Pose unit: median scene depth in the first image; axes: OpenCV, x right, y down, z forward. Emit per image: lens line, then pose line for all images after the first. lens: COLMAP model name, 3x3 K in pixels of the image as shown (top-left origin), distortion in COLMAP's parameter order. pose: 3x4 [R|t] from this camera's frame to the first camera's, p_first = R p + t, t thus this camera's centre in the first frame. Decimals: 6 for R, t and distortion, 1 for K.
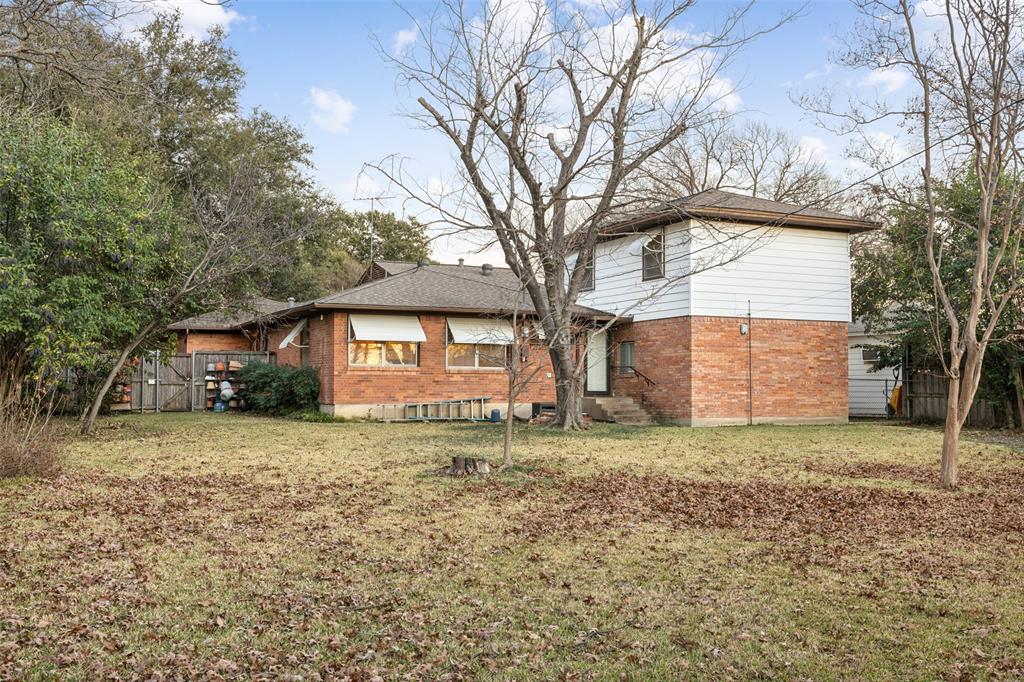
lens RADIAL K [[1022.5, 0, 511.5], [0, 1022.5, 341.9], [0, 0, 1]] dist [-0.012939, 0.000000]
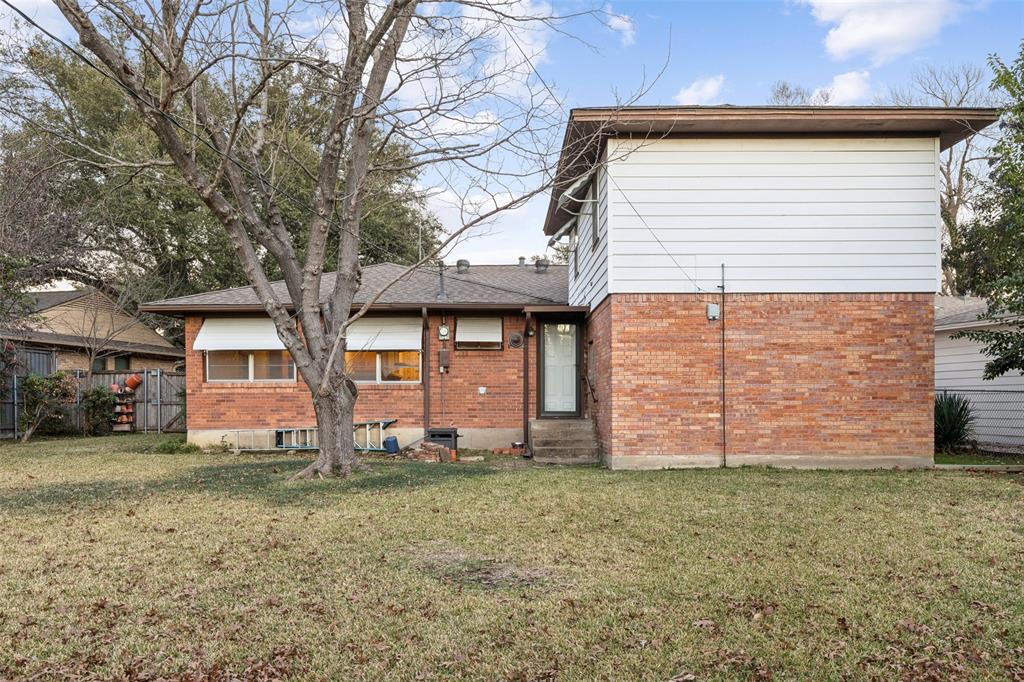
lens RADIAL K [[807.9, 0, 518.7], [0, 807.9, 400.0], [0, 0, 1]] dist [-0.013800, -0.004400]
pose [[0.899074, -0.007034, -0.437739, 0.331466], [0.026247, 0.998938, 0.037856, 0.018744], [0.437008, -0.045524, 0.898305, 0.503799]]
